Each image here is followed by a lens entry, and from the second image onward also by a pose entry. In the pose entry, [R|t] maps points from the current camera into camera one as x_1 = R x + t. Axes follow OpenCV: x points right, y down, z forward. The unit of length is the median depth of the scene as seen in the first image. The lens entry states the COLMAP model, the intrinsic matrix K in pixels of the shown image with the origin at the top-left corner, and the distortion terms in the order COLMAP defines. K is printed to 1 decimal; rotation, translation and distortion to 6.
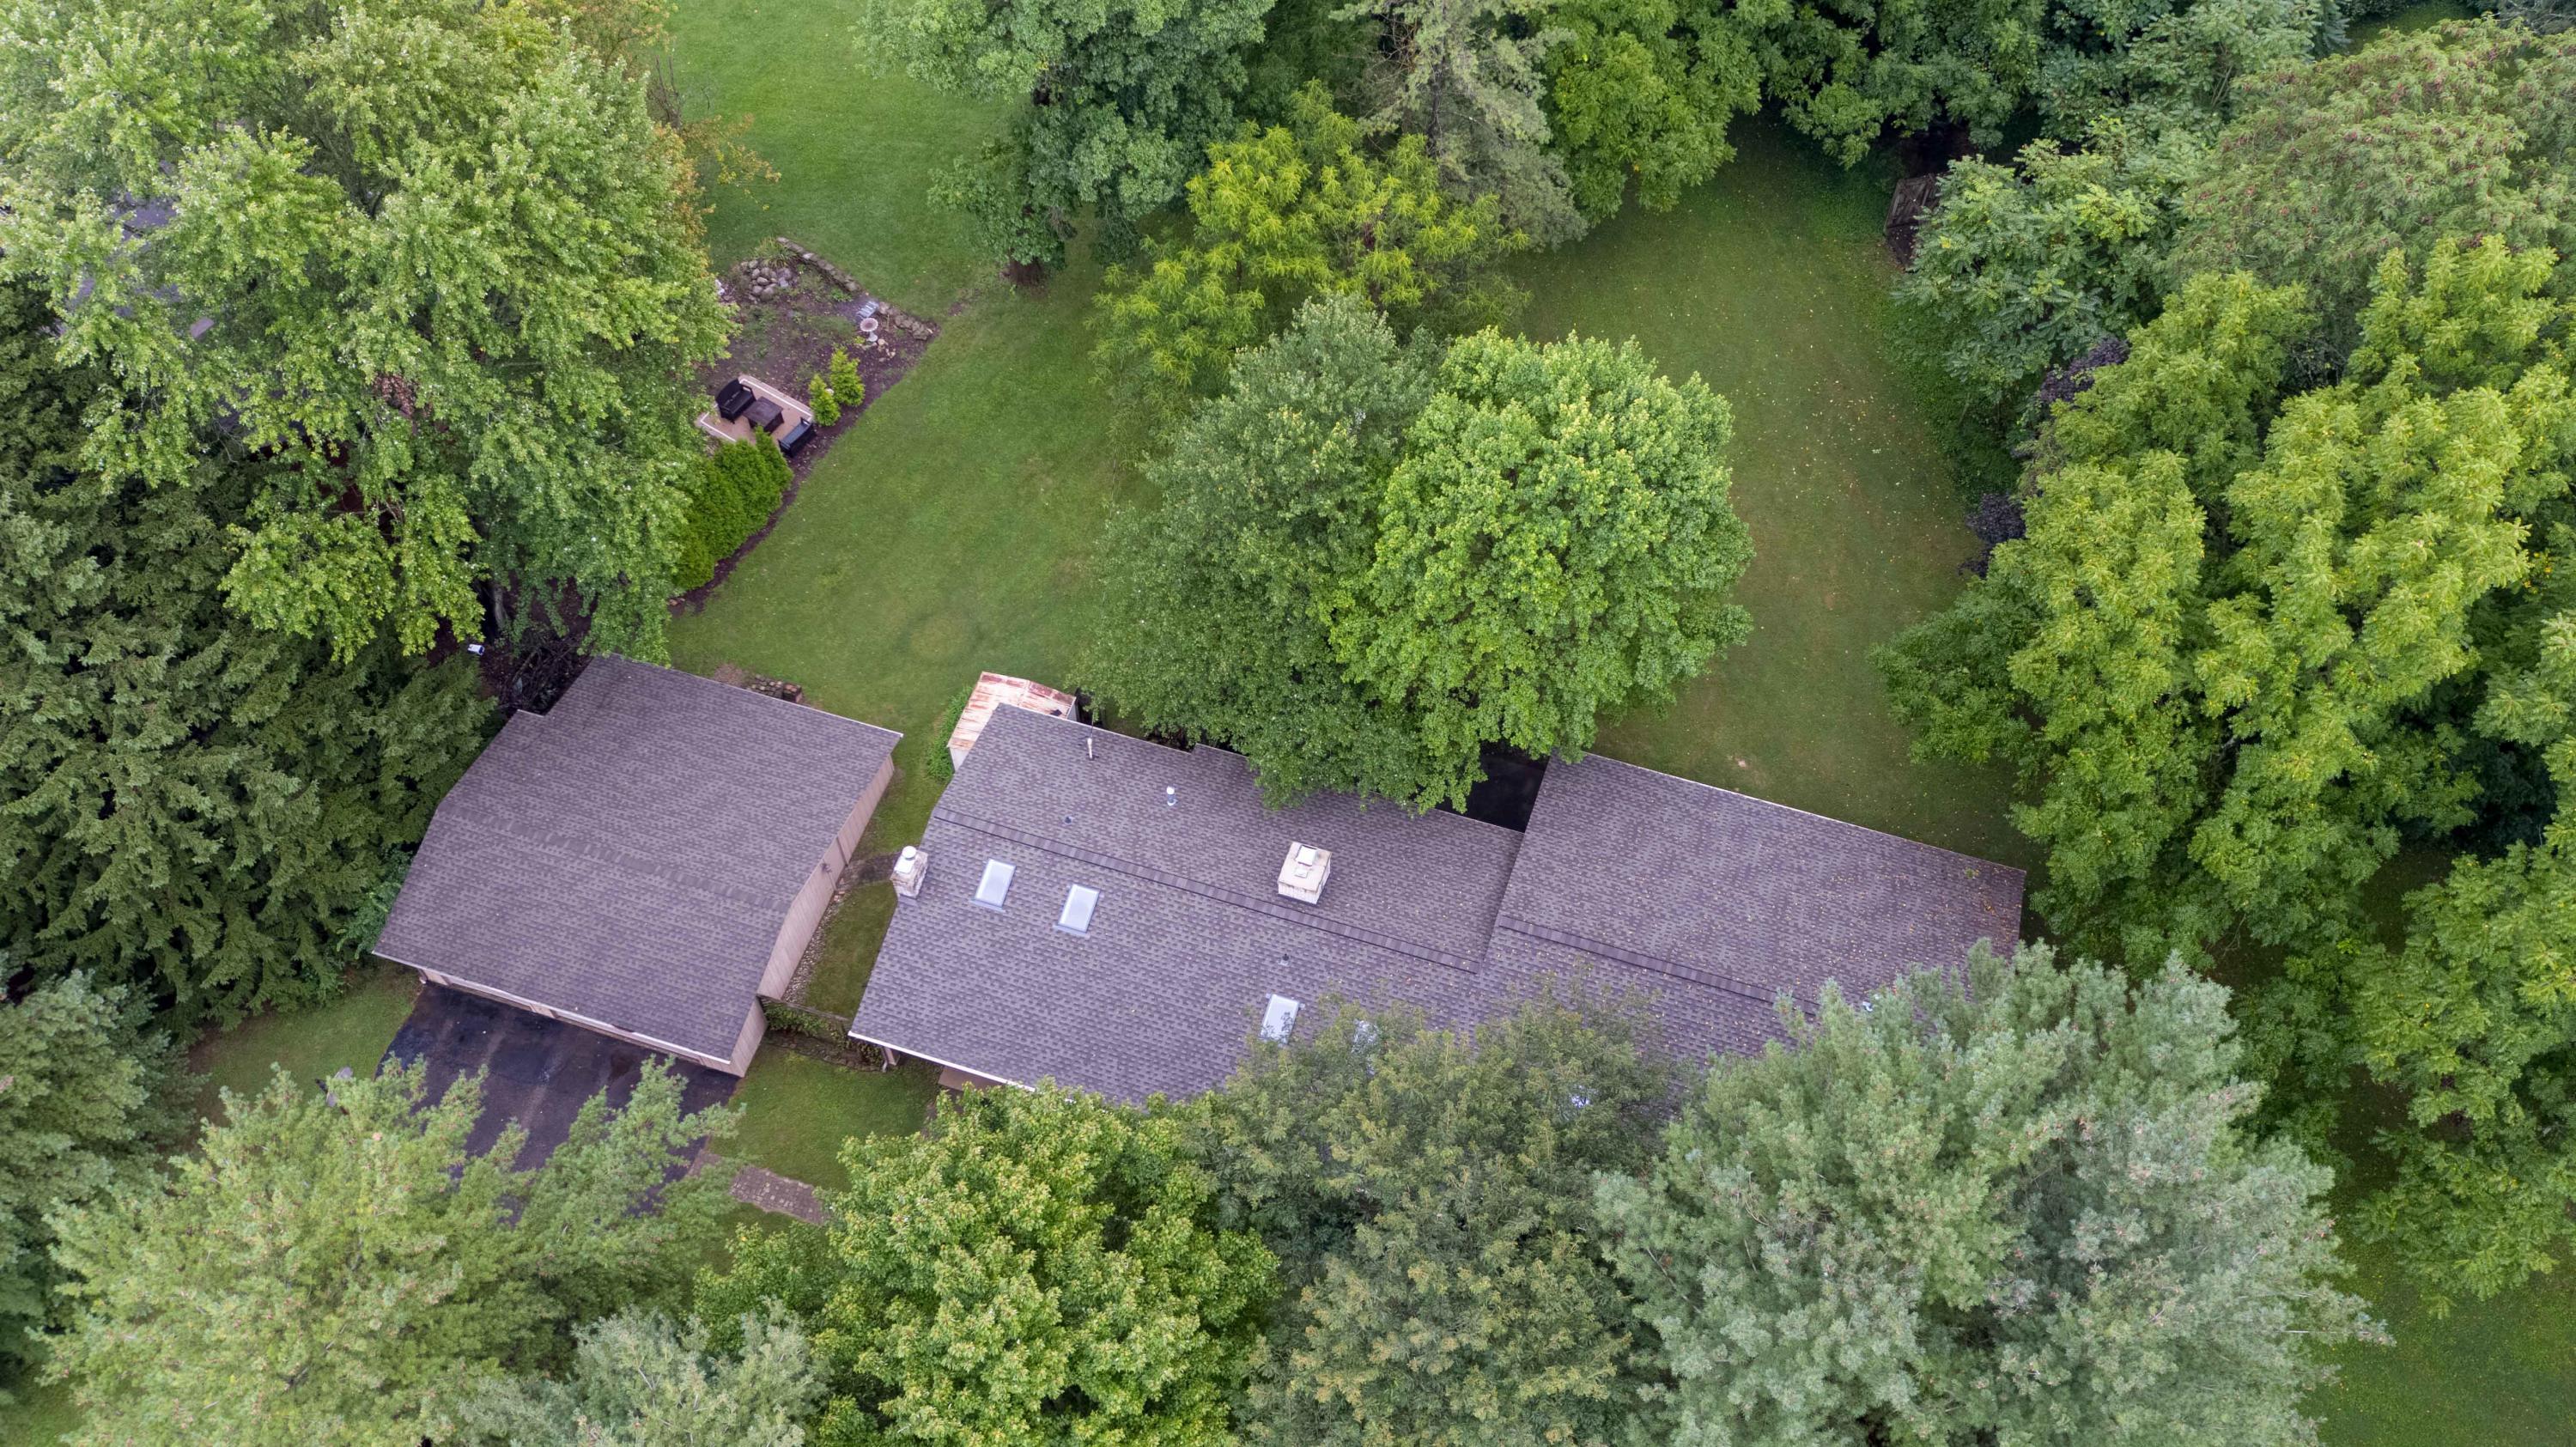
lens RADIAL K [[2227.3, 0, 1291.9], [0, 2227.3, 732.3], [0, 0, 1]] dist [-0.002136, 0.005247]
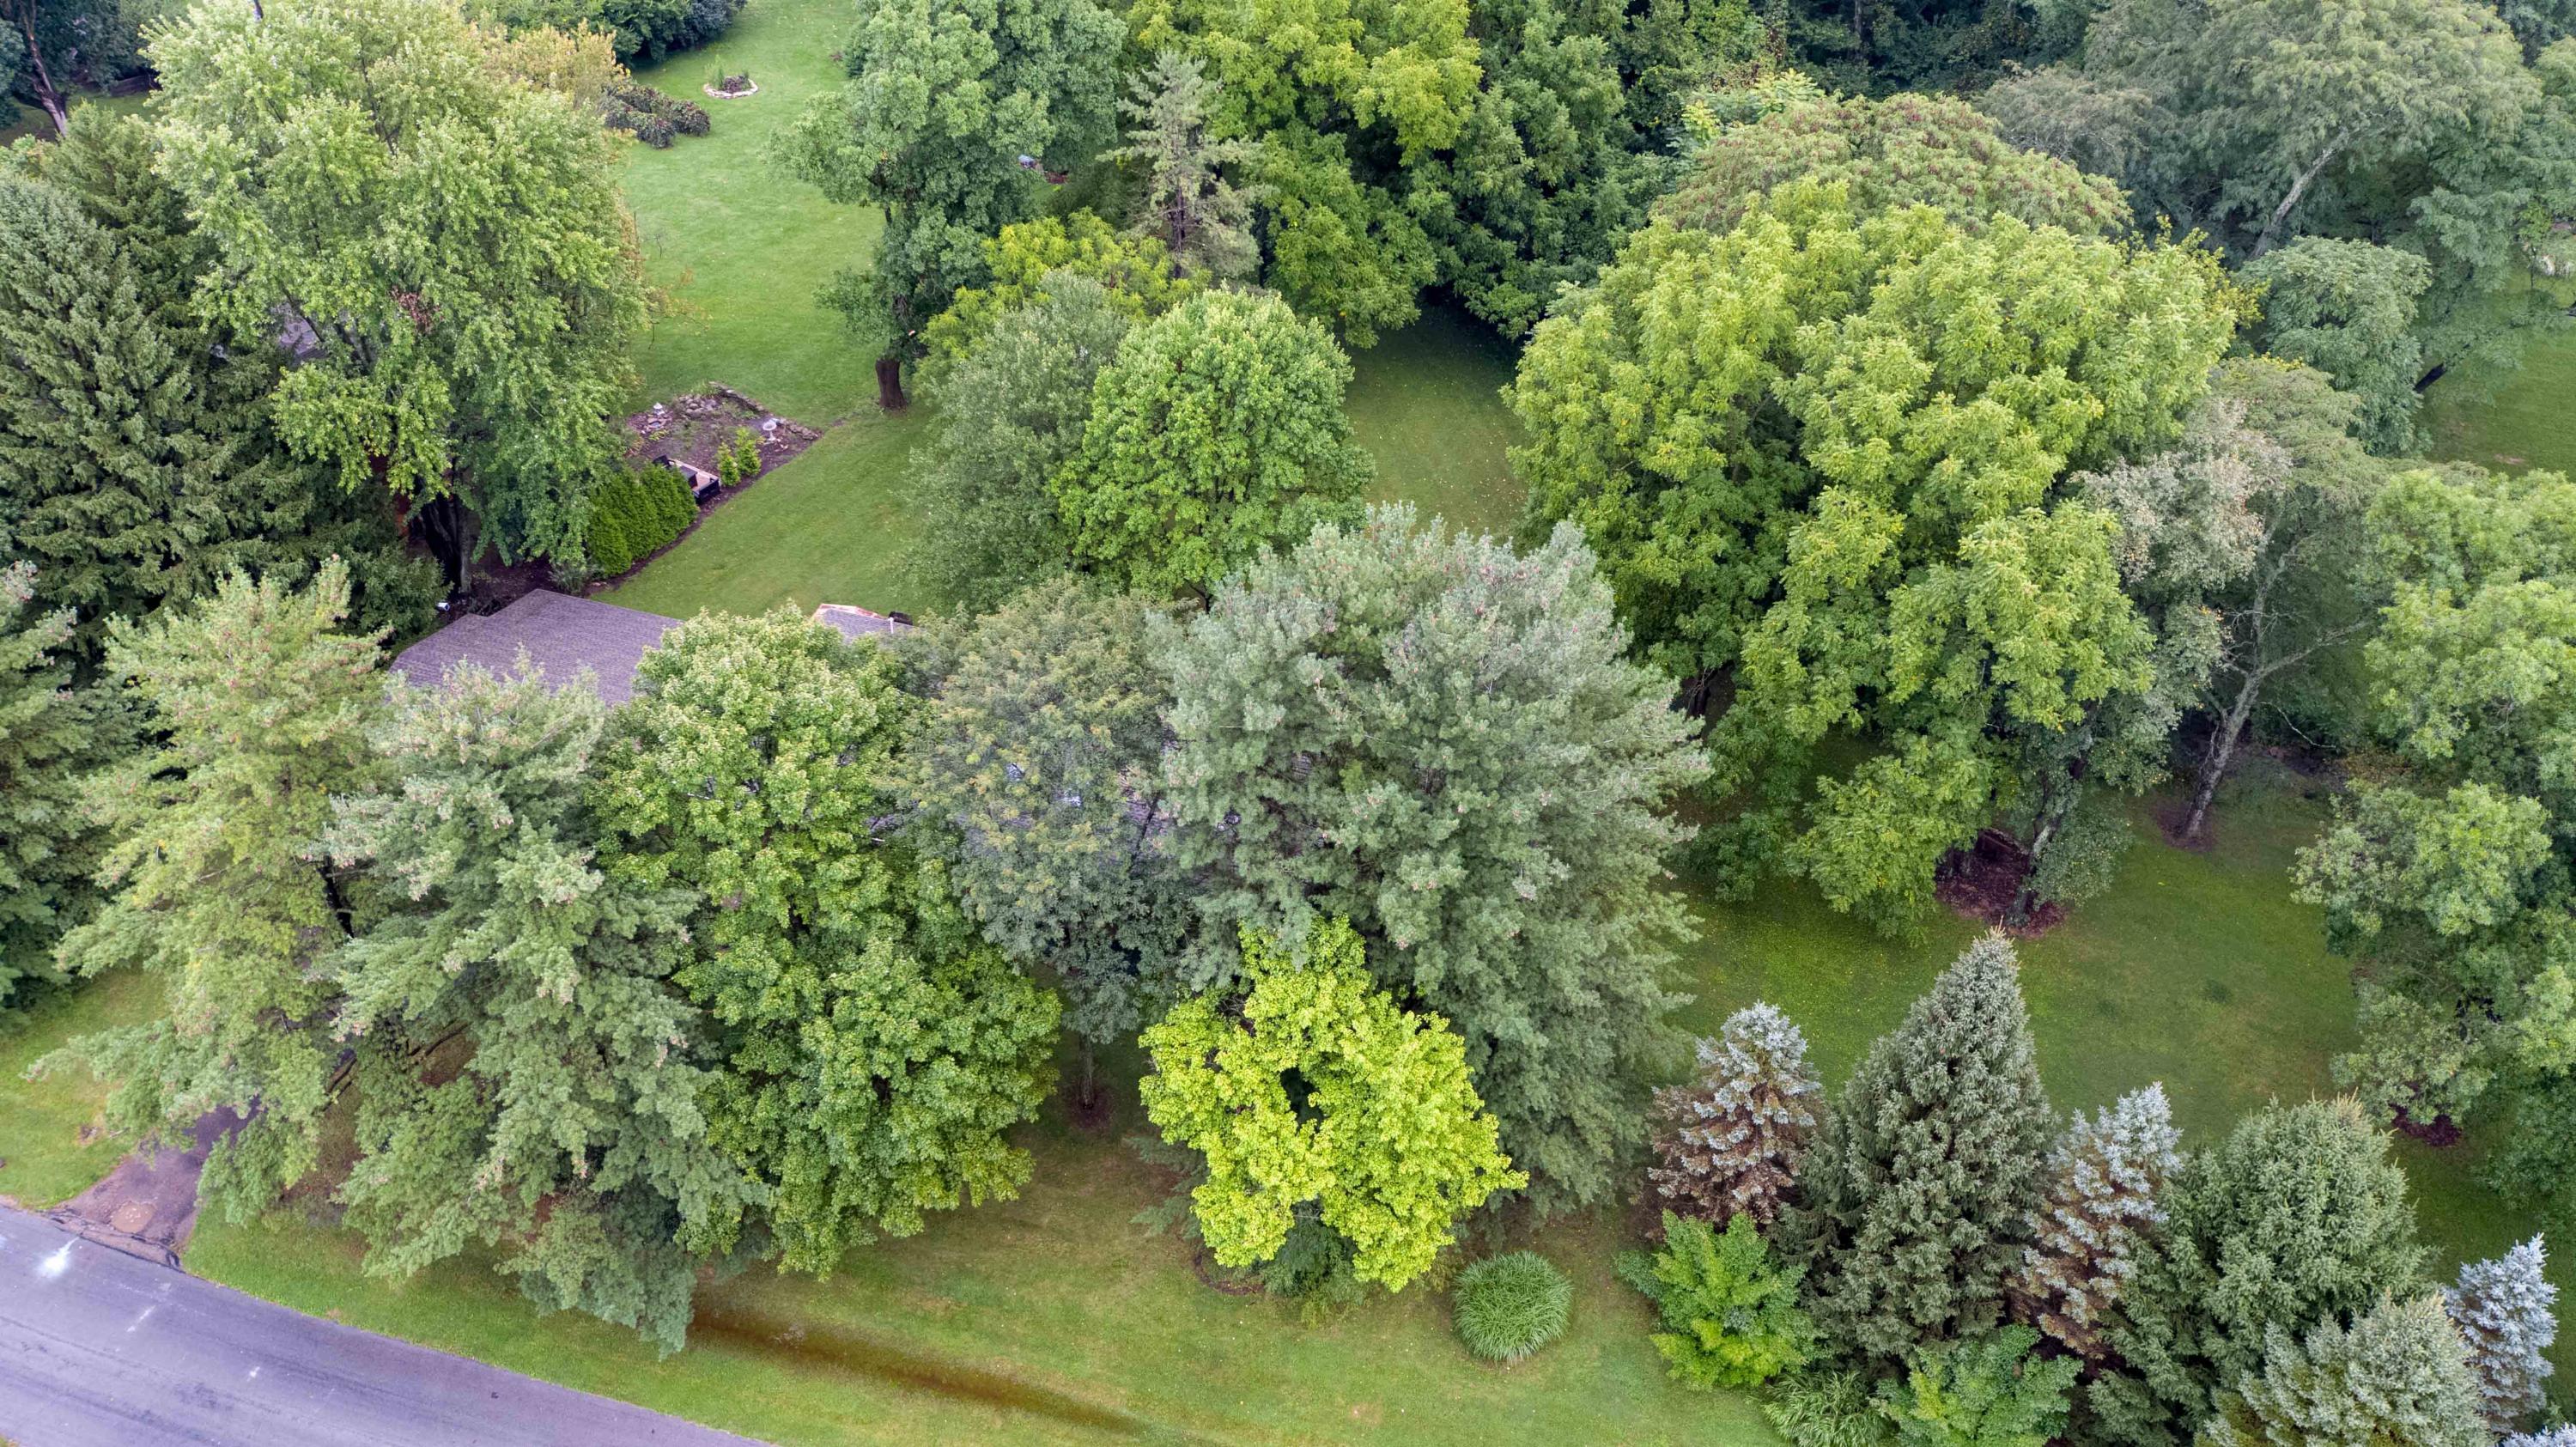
lens RADIAL K [[2227.3, 0, 1291.9], [0, 2227.3, 732.3], [0, 0, 1]] dist [-0.002136, 0.005247]
pose [[0.999949, 0.009653, -0.002953, 0.153171], [-0.010094, 0.954679, -0.297467, 0.460691], [-0.000053, 0.297481, 0.954728, -0.256587]]
